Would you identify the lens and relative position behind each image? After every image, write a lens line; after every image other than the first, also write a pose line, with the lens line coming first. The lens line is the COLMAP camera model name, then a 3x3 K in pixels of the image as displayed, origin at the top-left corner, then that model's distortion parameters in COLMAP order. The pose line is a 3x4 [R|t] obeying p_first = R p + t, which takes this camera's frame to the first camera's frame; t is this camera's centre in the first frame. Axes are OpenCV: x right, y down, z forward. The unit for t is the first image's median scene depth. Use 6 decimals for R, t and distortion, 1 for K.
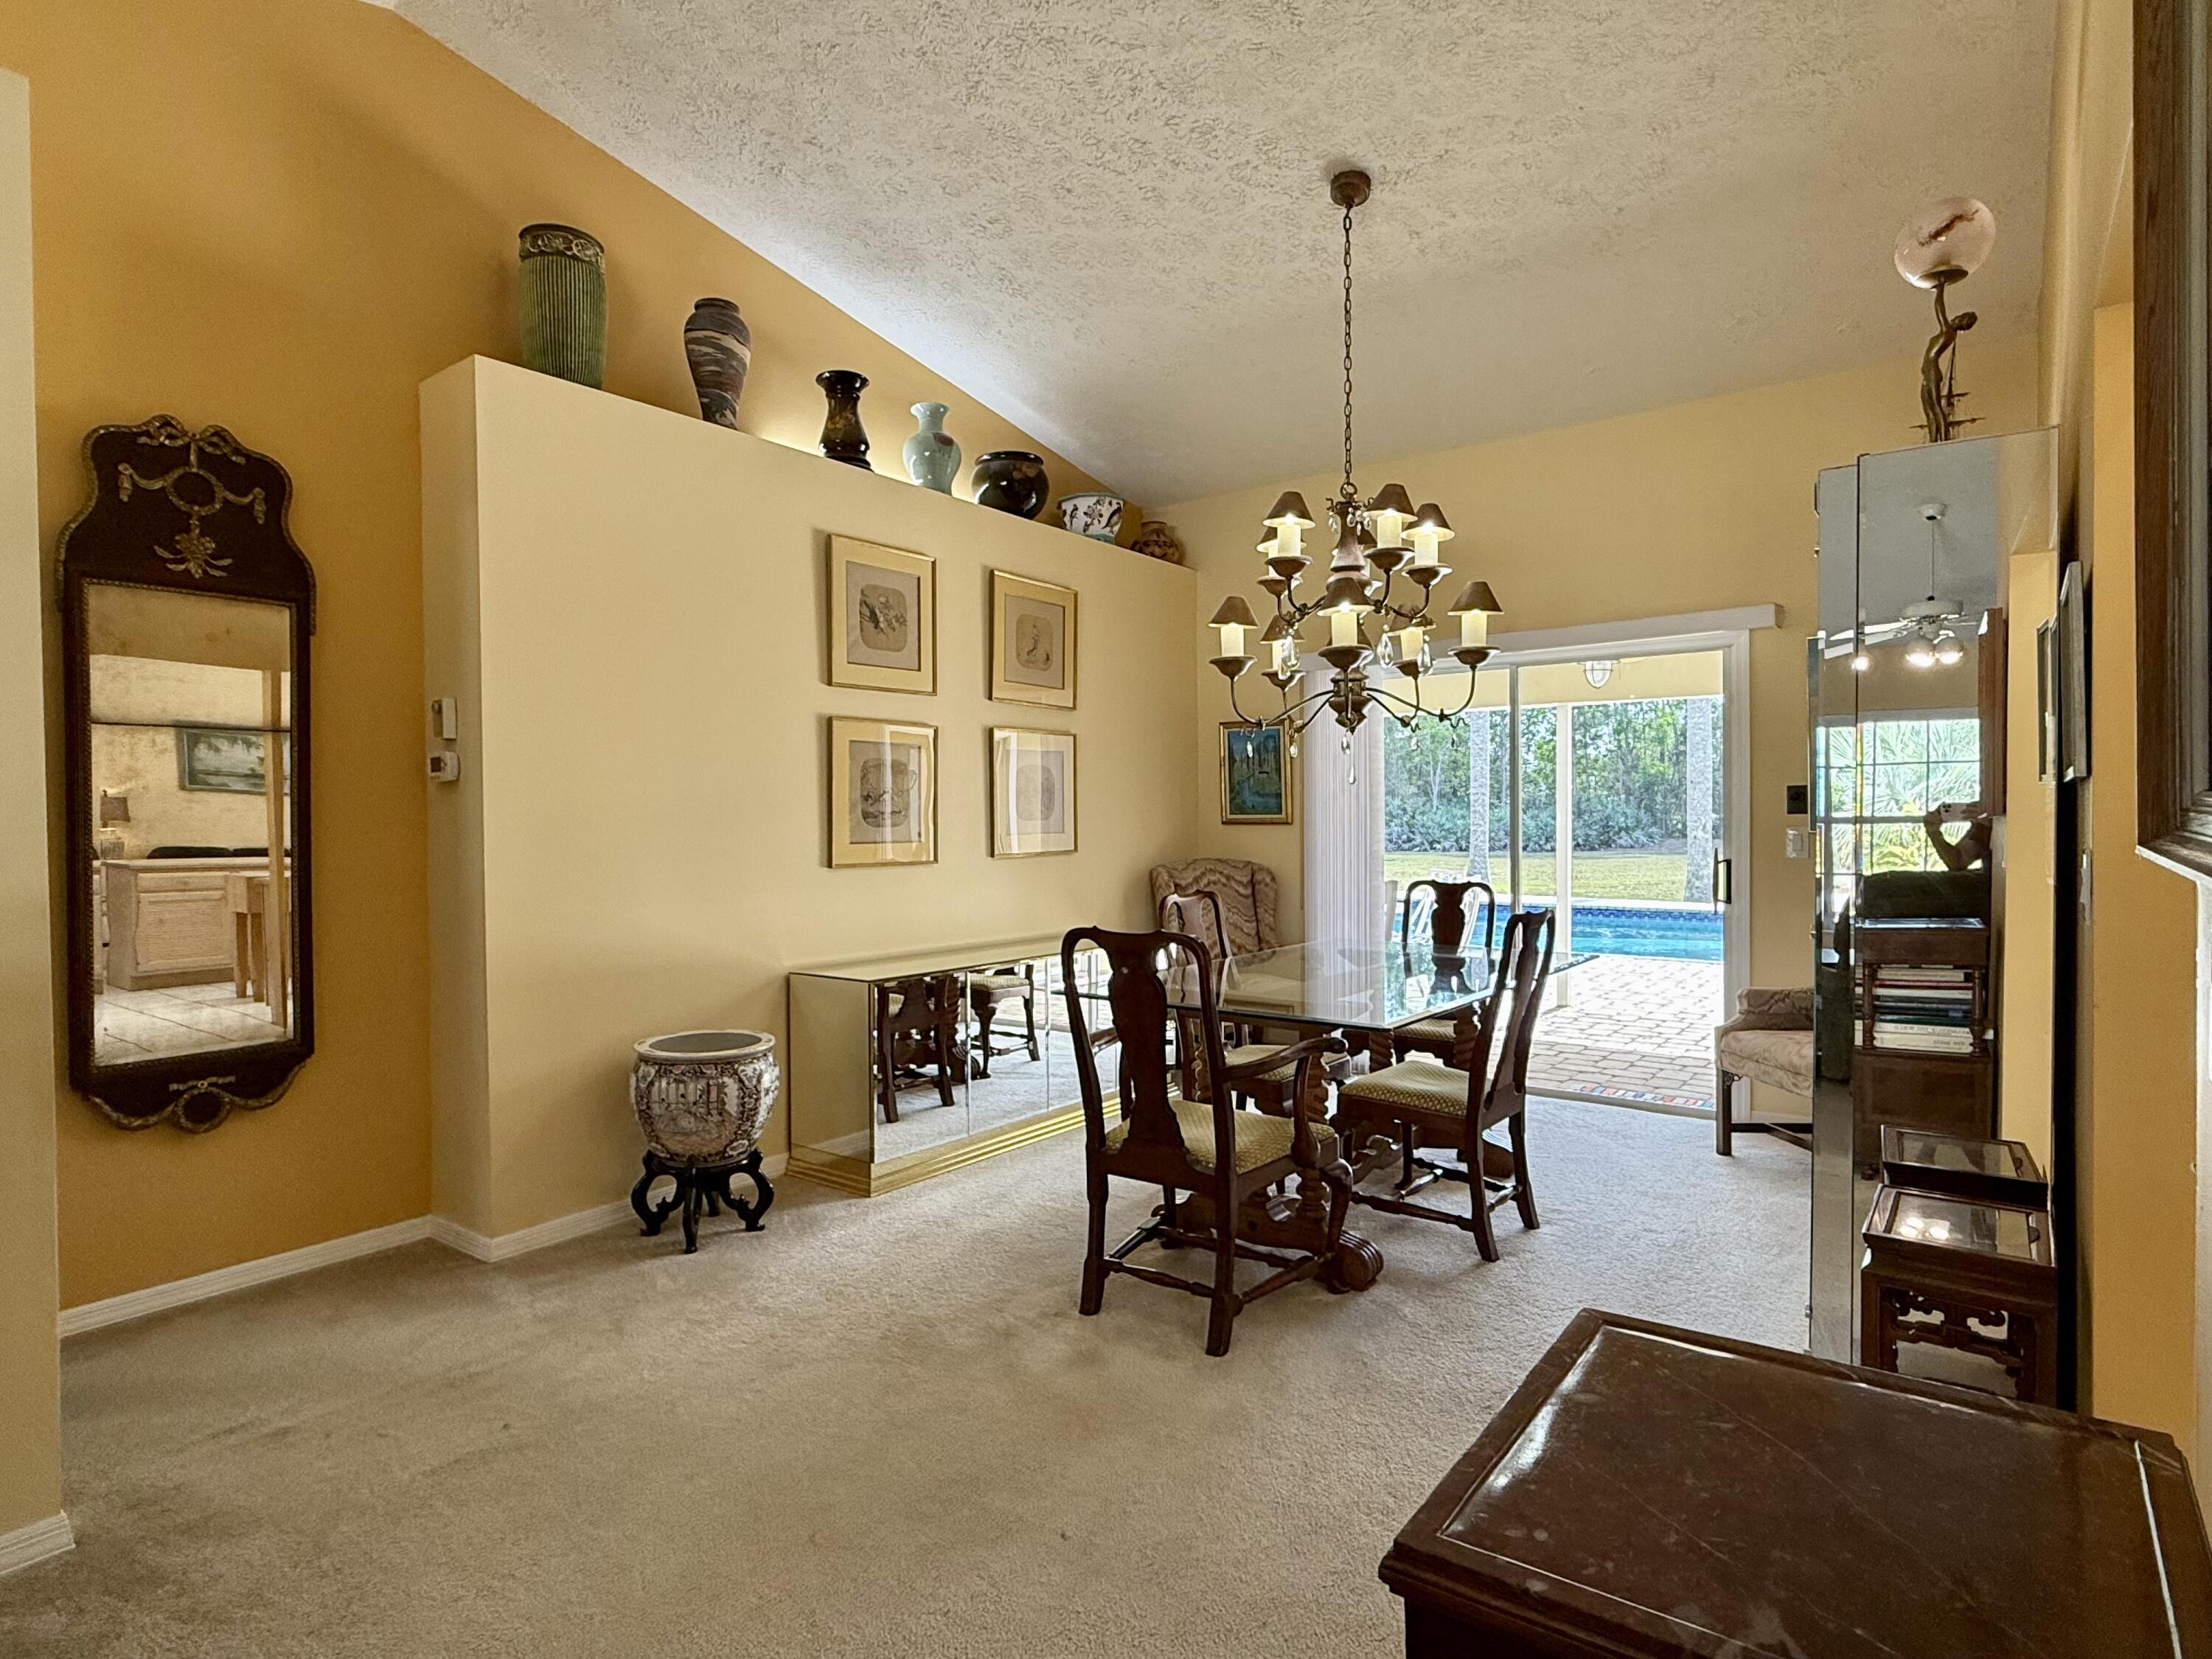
lens RADIAL K [[1170.0, 0, 1101.8], [0, 1170.0, 829.4], [0, 0, 1]] dist [0.001102, -0.000285]
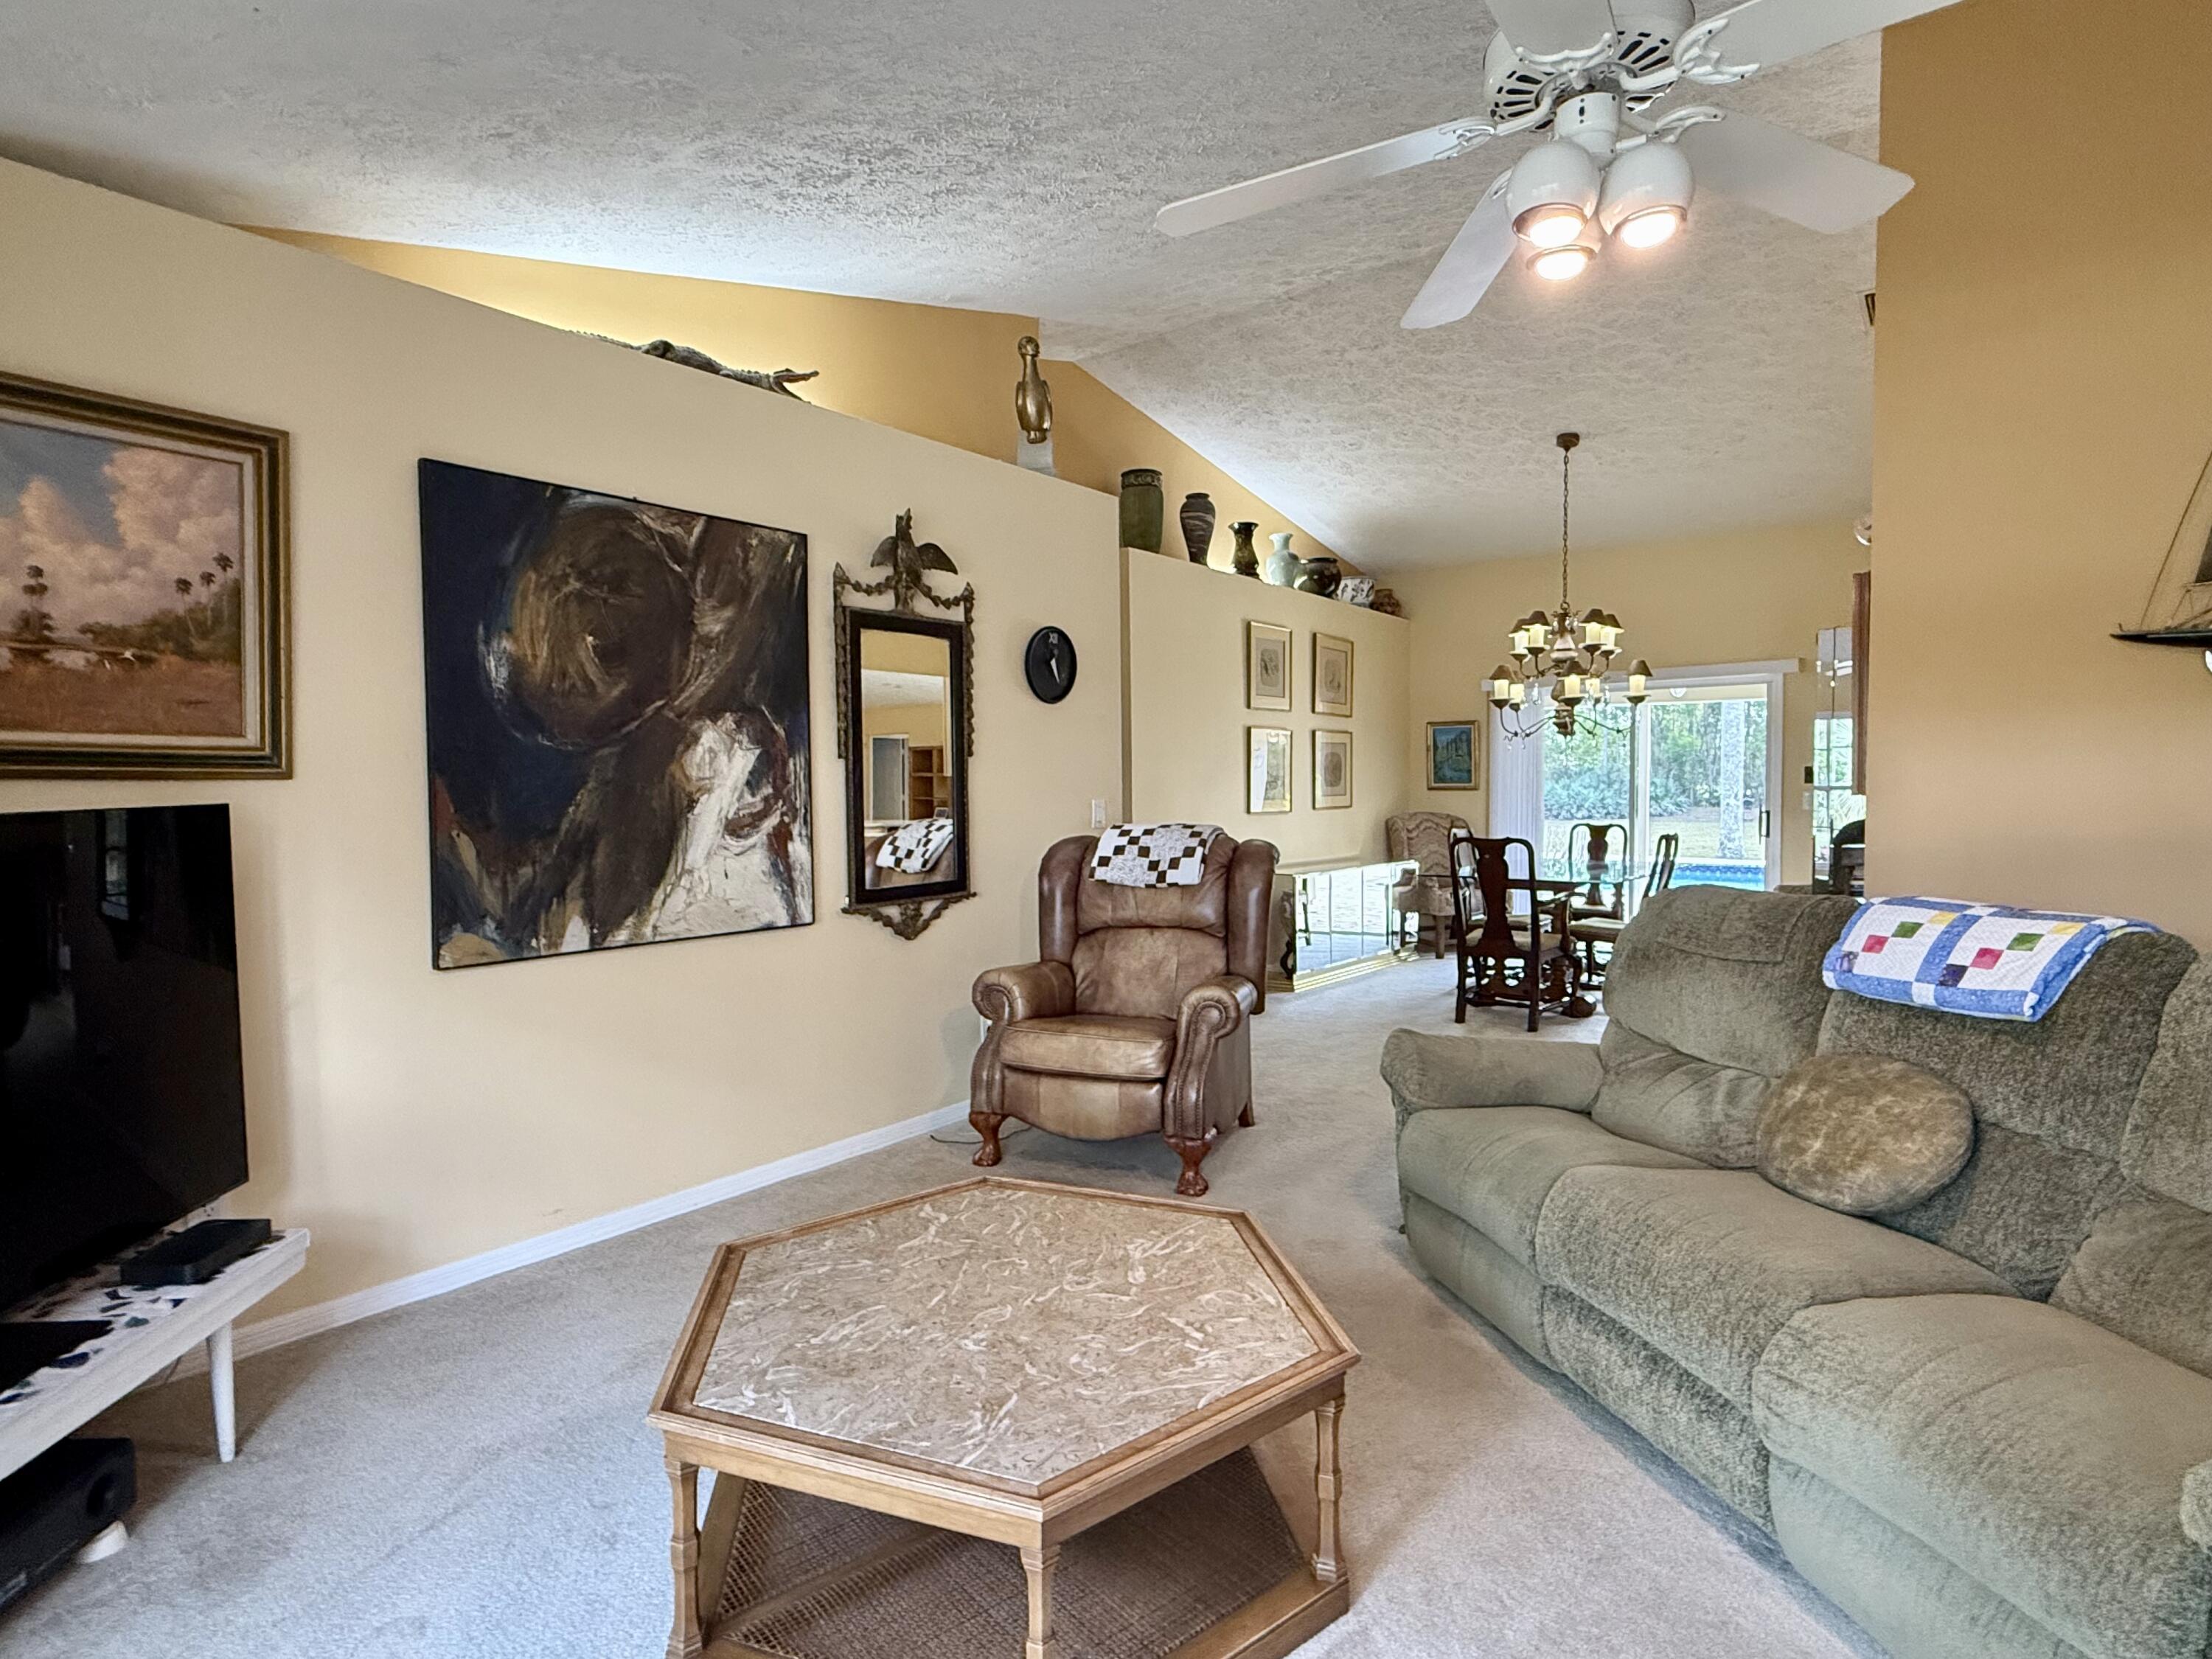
lens RADIAL K [[1178.3, 0, 1096.6], [0, 1178.3, 824.9], [0, 0, 1]] dist [0.000191, -0.000232]
pose [[0.999864, 0.002281, -0.016361, -0.417035], [-0.001907, 0.999738, 0.022789, 0.009725], [0.016408, -0.022754, 0.999606, -0.734193]]
